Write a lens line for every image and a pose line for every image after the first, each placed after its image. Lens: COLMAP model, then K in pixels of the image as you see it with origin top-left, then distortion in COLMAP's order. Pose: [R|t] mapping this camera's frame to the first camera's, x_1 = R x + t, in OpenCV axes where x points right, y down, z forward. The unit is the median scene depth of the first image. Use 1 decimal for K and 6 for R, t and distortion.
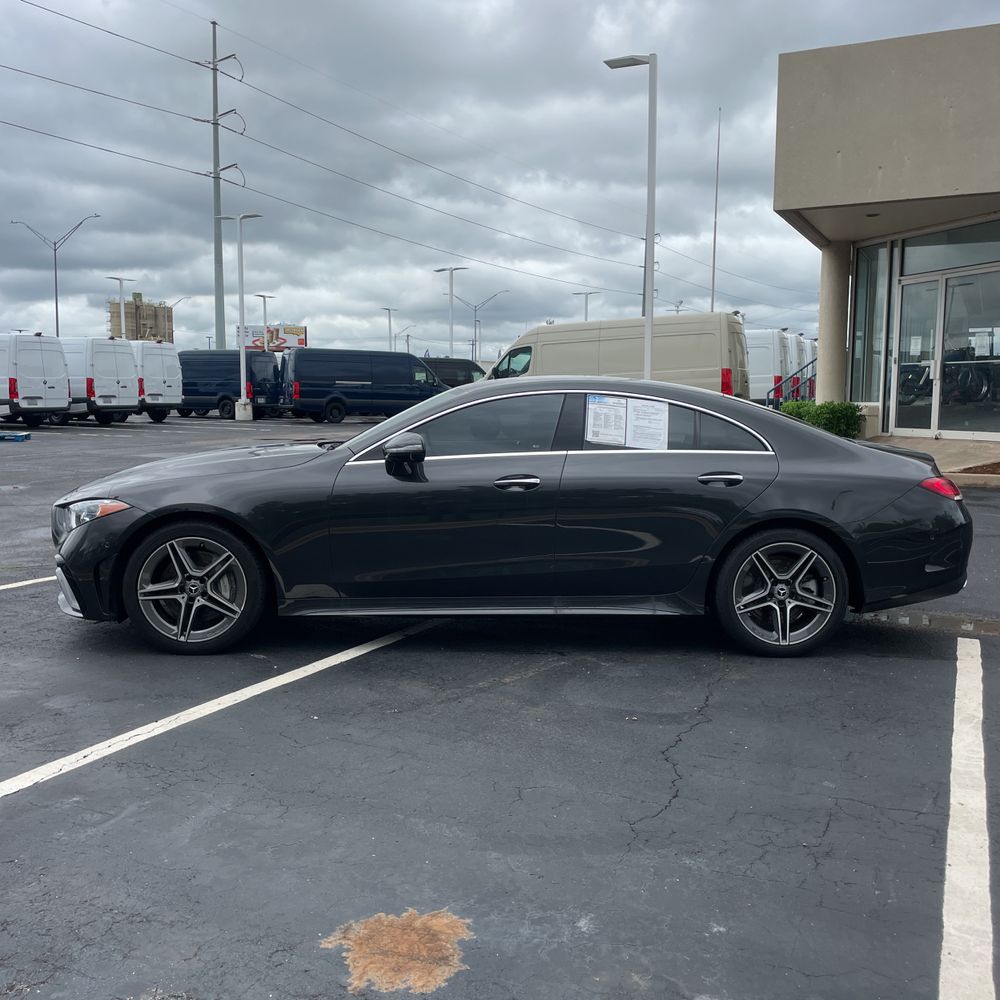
lens RADIAL K [[1009.8, 0, 500.0], [0, 1009.8, 500.0], [0, 0, 1]] dist [0.114543, -0.159189]
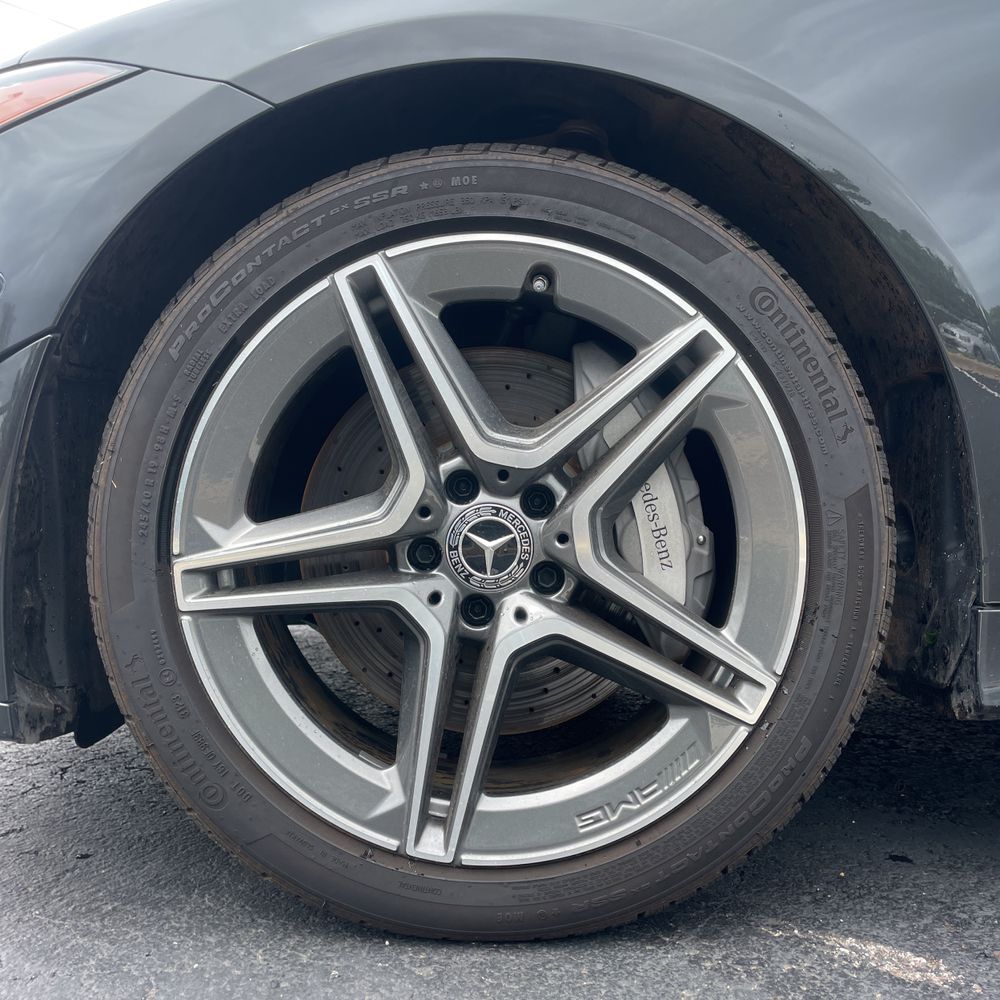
lens RADIAL K [[1009.8, 0, 500.0], [0, 1009.8, 500.0], [0, 0, 1]] dist [0.114543, -0.159189]
pose [[0.996653, -0.025785, -0.077572, -0.270726], [0.020820, 0.997723, -0.064152, 0.085632], [0.079050, 0.062322, 0.994921, 0.787902]]
